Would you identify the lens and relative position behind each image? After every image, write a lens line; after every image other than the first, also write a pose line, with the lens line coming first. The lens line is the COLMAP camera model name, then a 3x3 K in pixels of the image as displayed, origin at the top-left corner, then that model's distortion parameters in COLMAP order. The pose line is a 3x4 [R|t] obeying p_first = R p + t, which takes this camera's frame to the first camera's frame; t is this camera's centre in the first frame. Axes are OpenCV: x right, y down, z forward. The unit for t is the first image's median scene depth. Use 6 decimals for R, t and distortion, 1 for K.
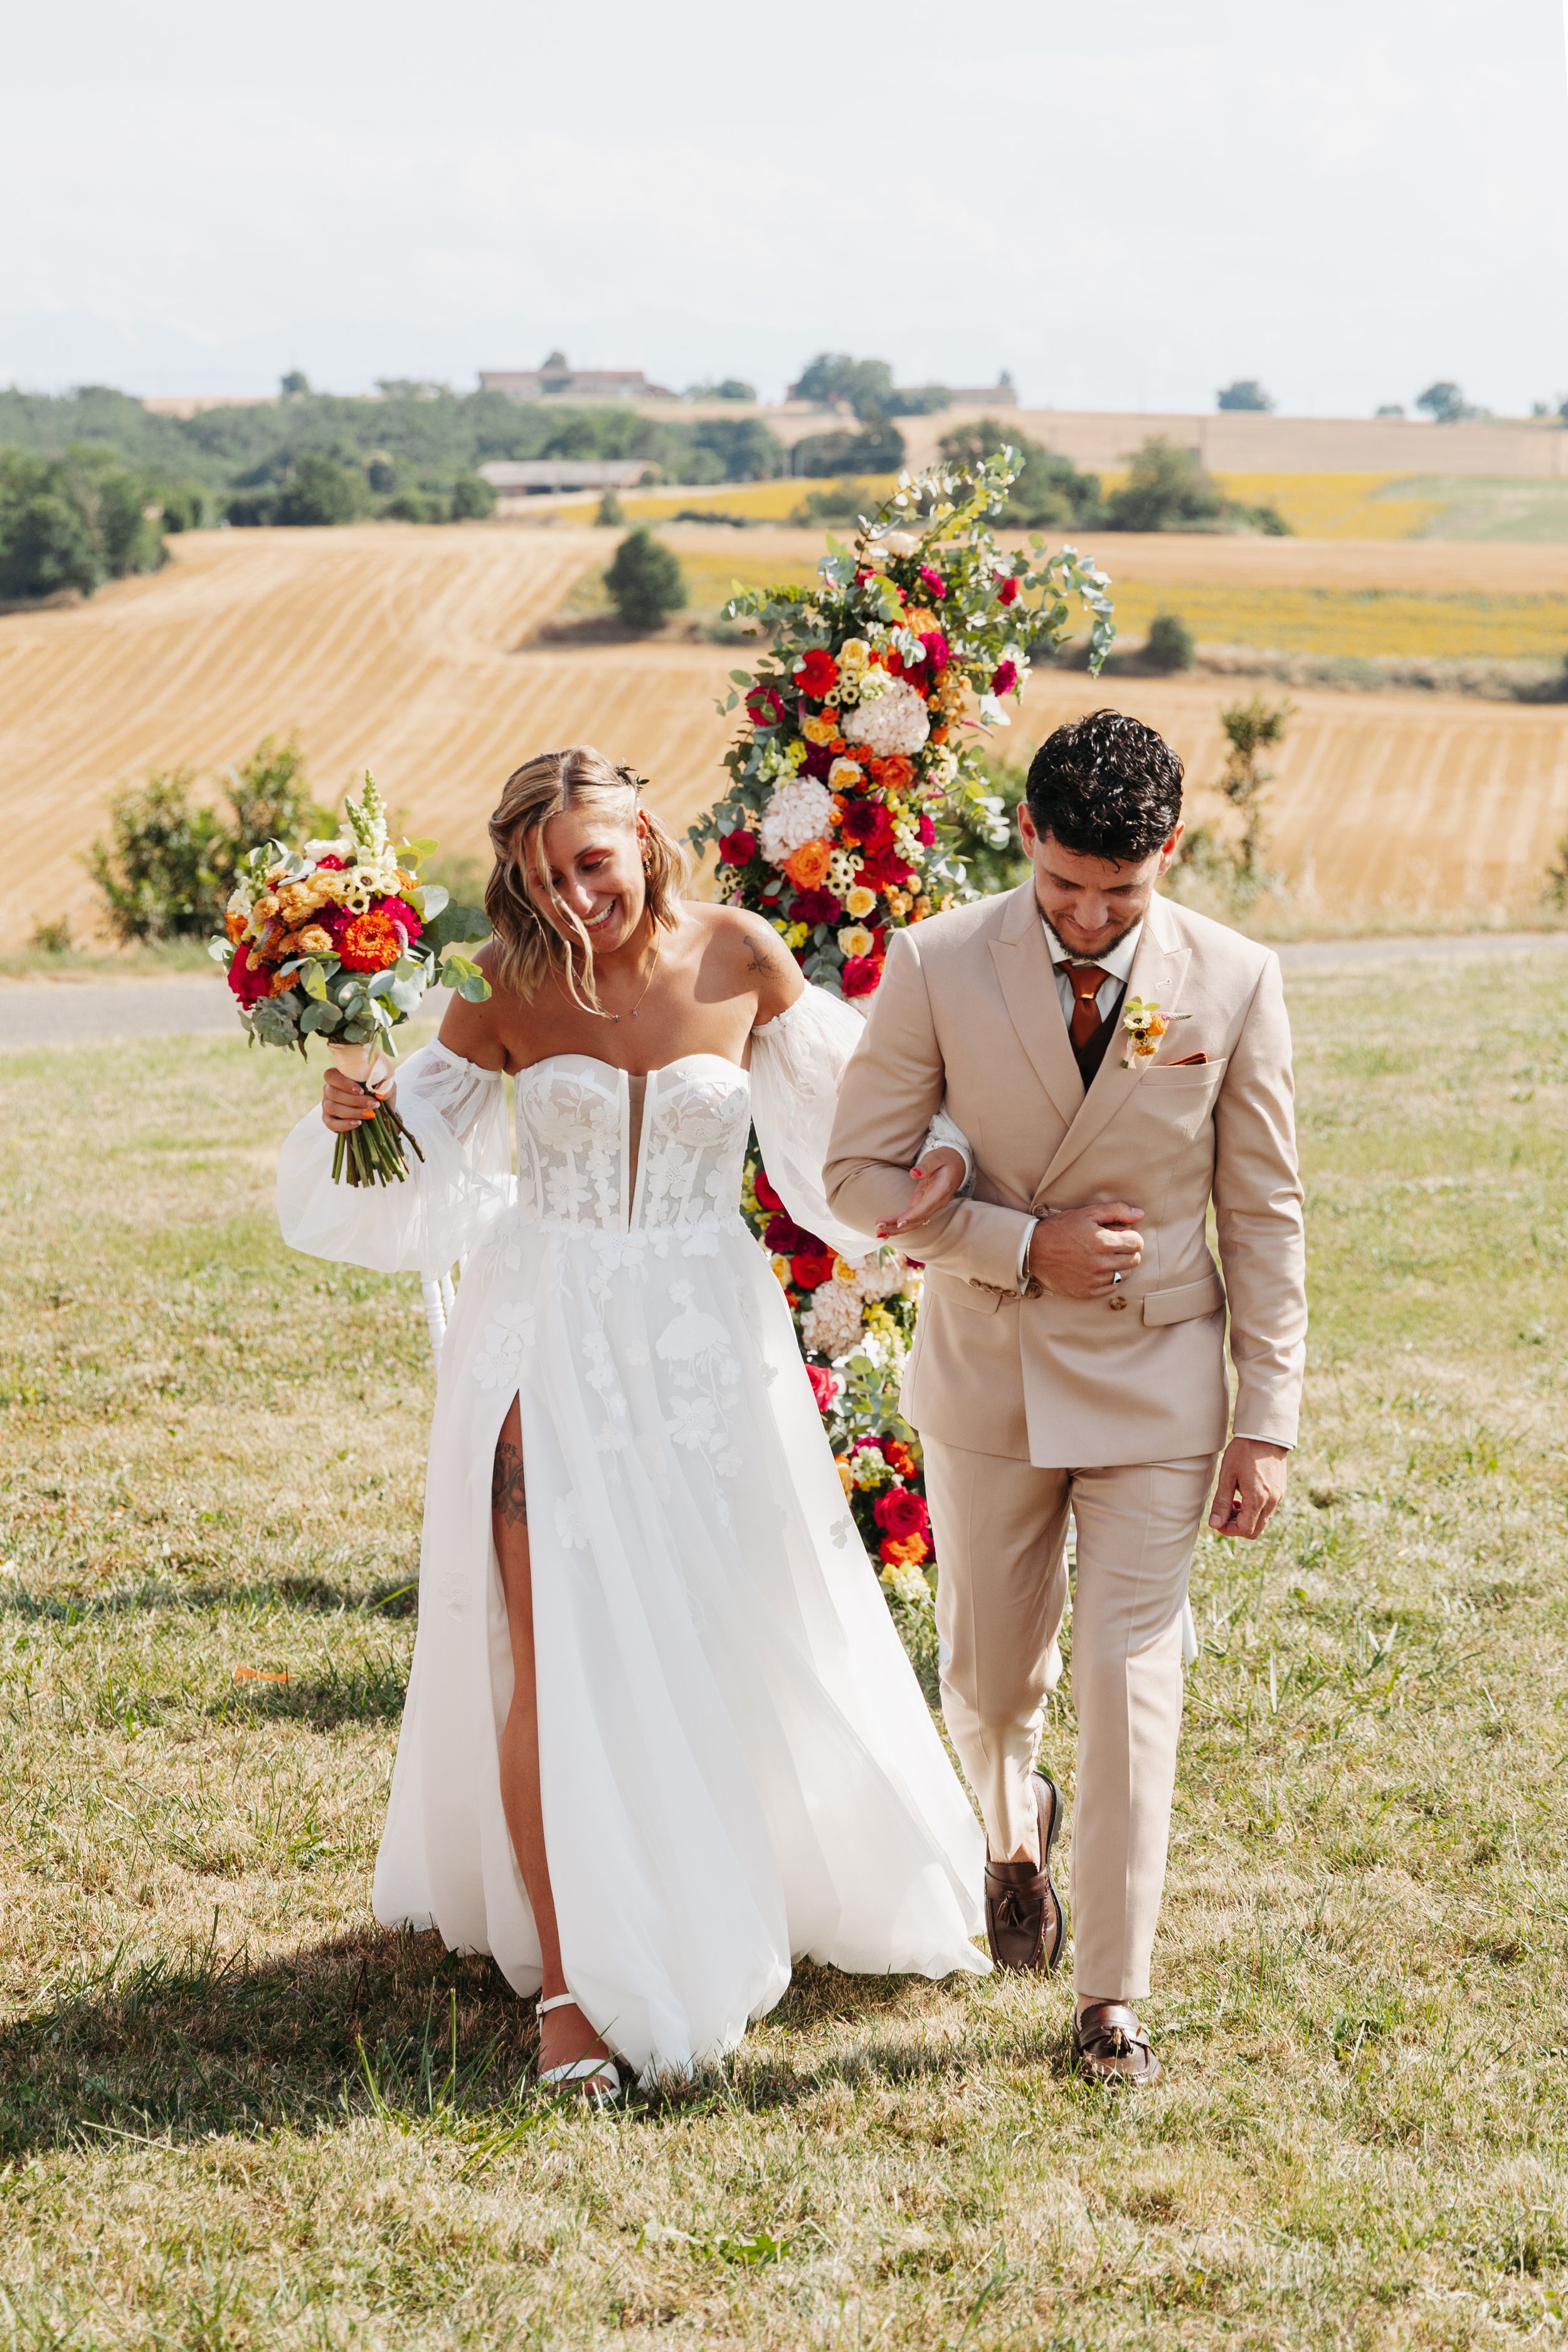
lens RADIAL K [[6030.2, 0, 704.3], [0, 6030.2, 1145.9], [0, 0, 1]] dist [0.115424, 0.000000]
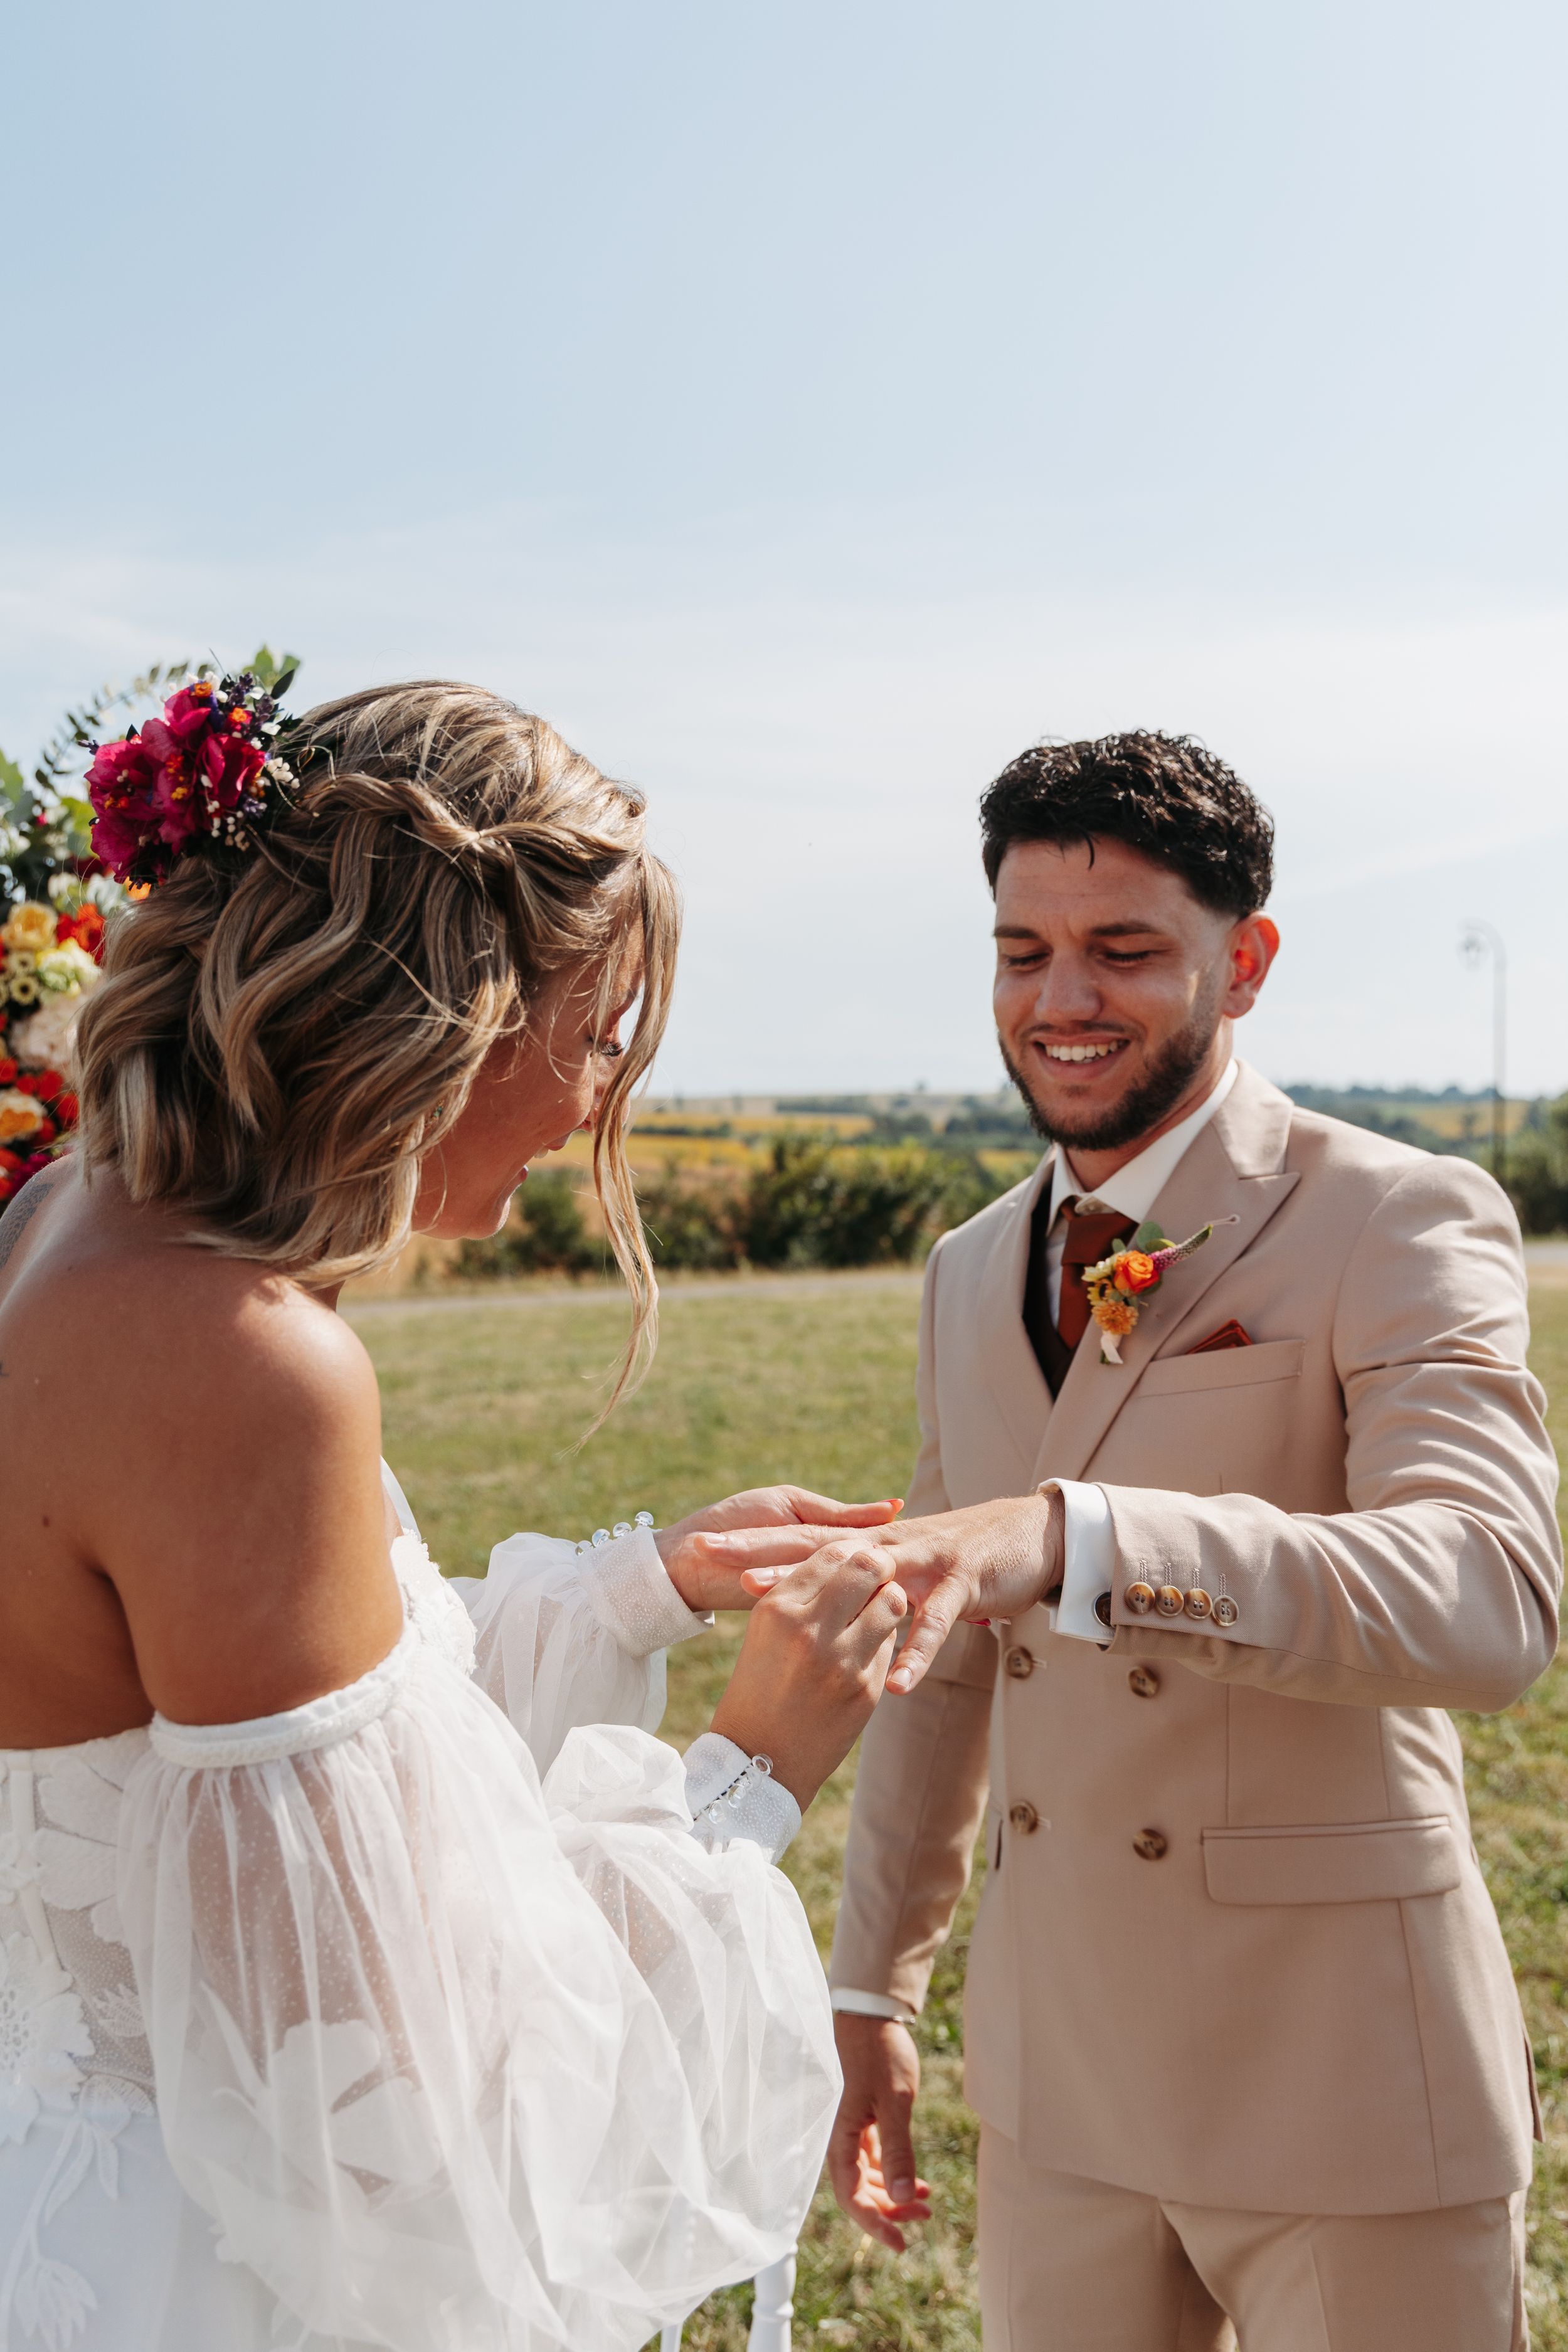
lens RADIAL K [[2283.6, 0, 795.1], [0, 2283.6, 1169.0], [0, 0, 1]] dist [-0.001208, 0.000000]
pose [[0.946943, 0.000261, 0.321401, 0.017861], [0.028784, 0.995913, -0.085614, -0.025568], [-0.320109, 0.090323, 0.943065, 0.567550]]
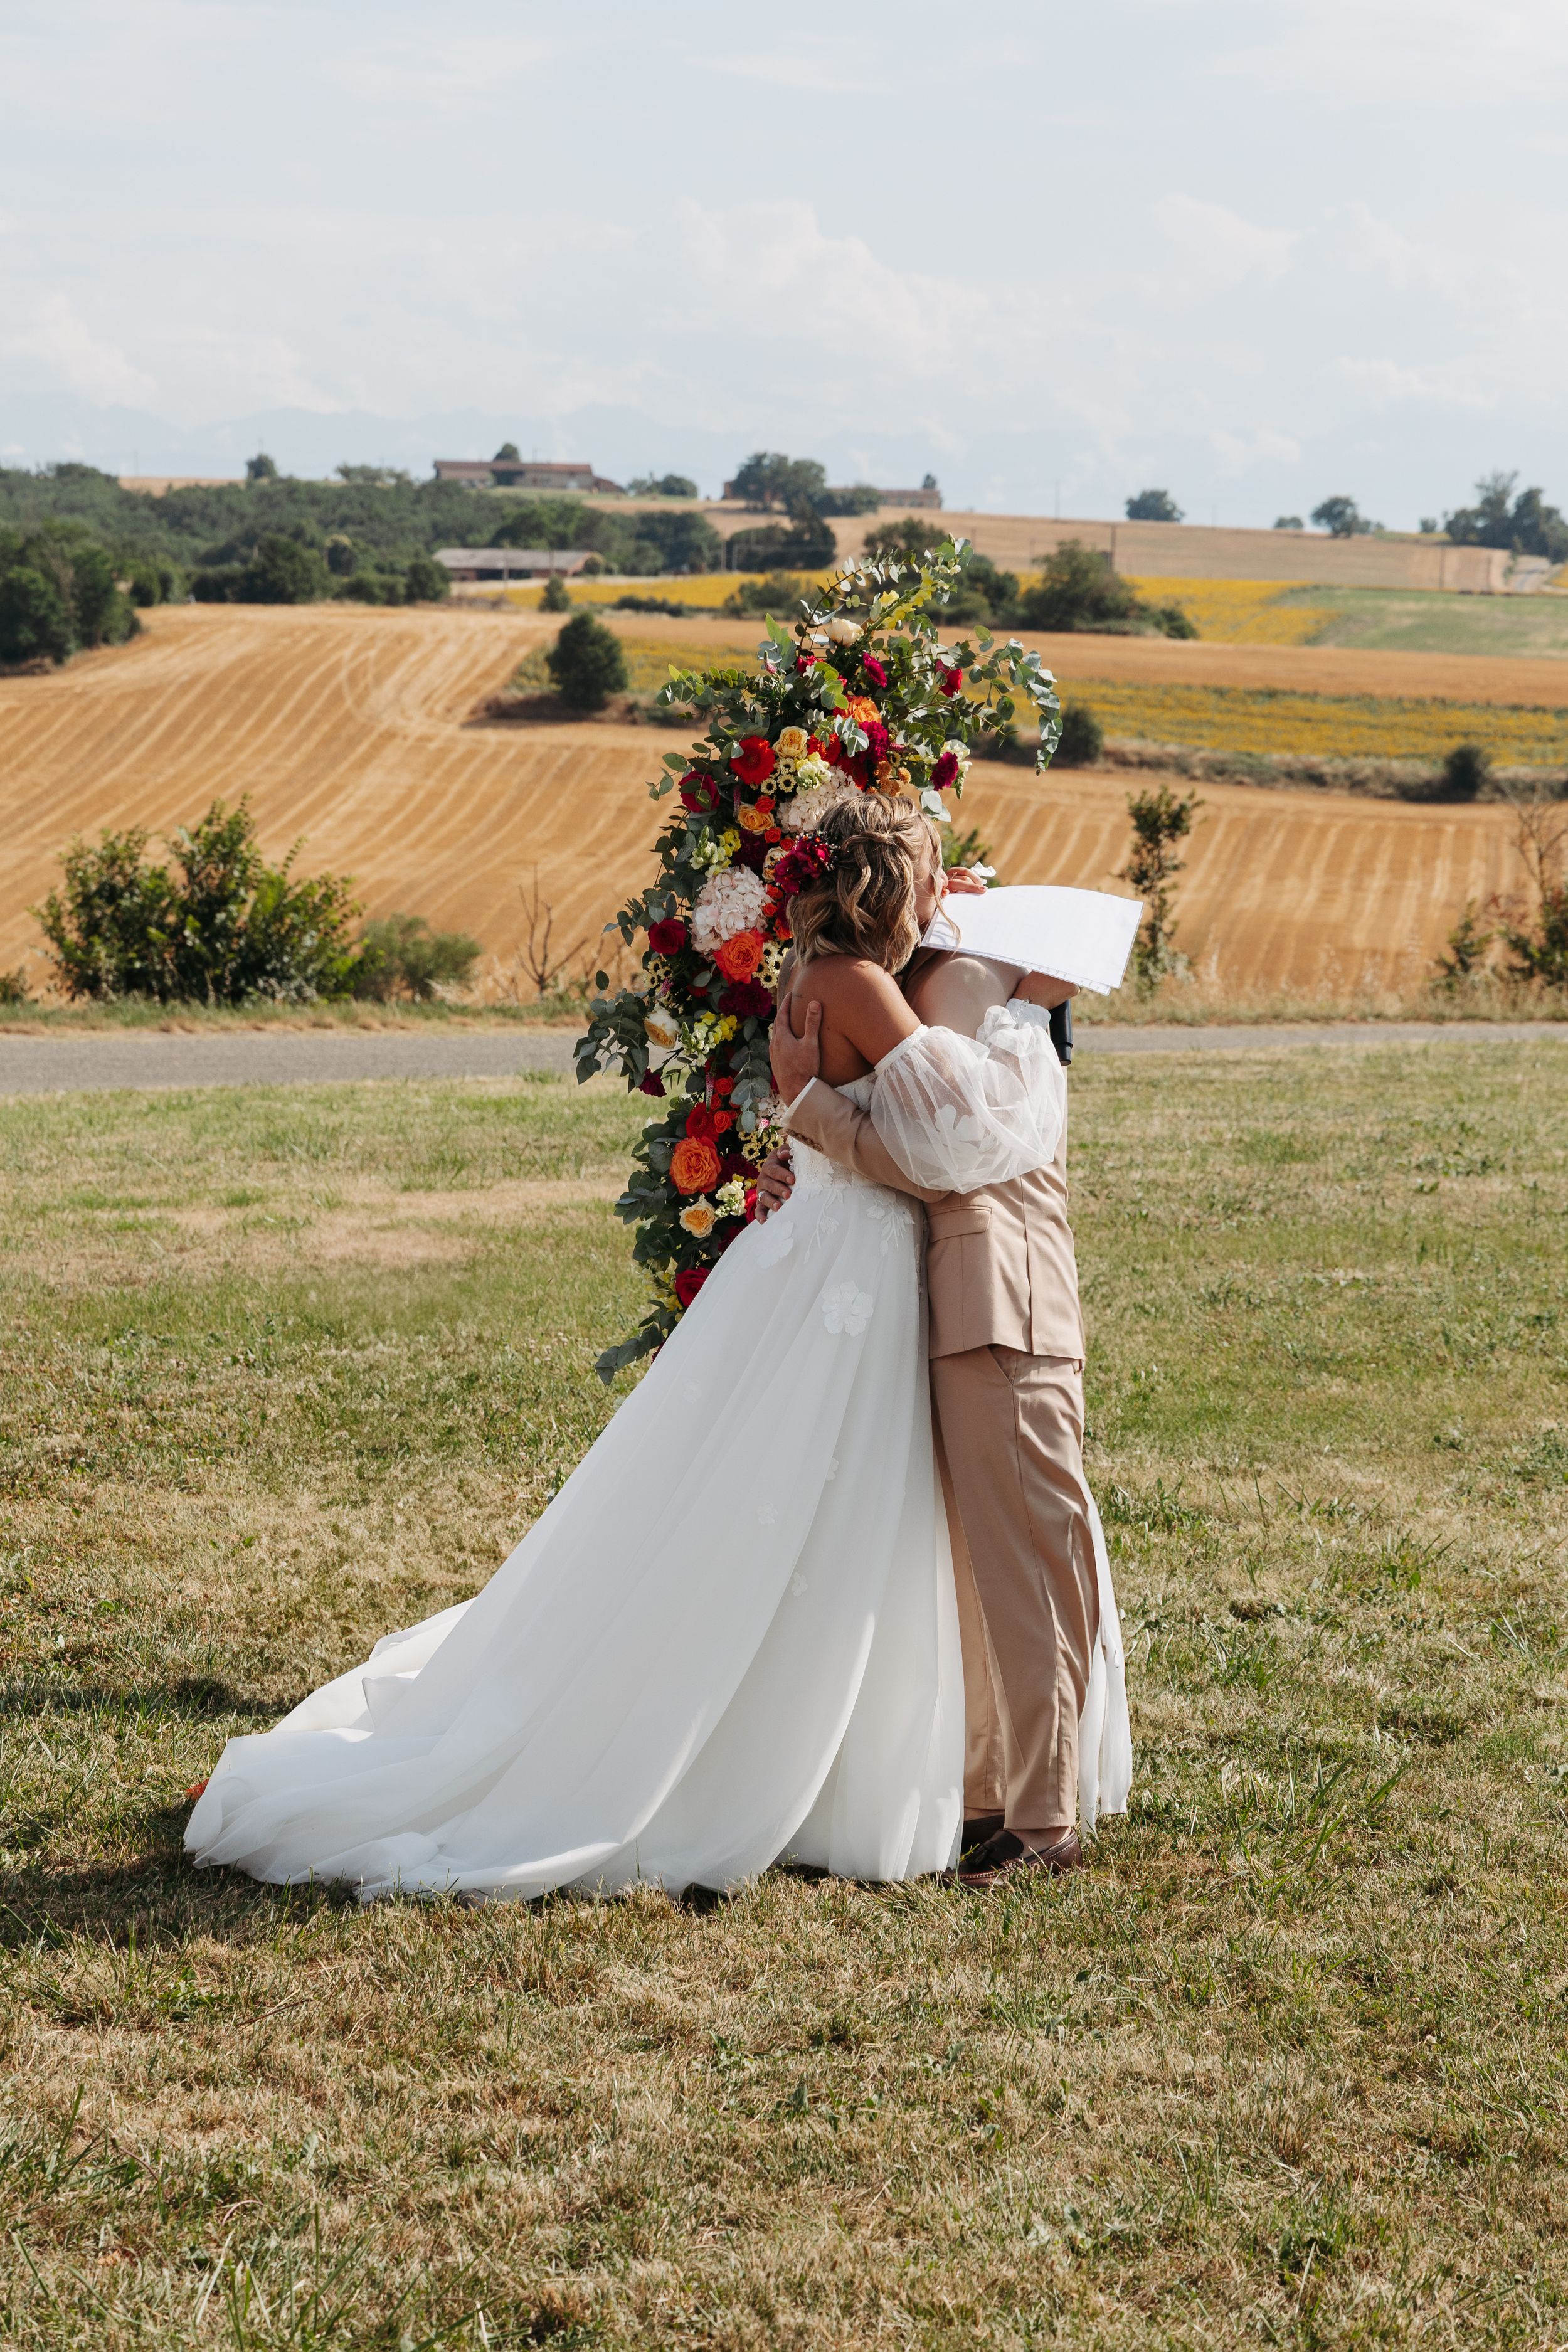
lens RADIAL K [[5660.8, 0, 784.1], [0, 5660.8, 1171.8], [0, 0, 1]] dist [0.081651, 0.000000]
pose [[0.999307, 0.025443, 0.027183, 0.000361], [-0.025325, 0.999668, -0.004677, -0.005834], [-0.027293, 0.003985, 0.999620, 0.065070]]
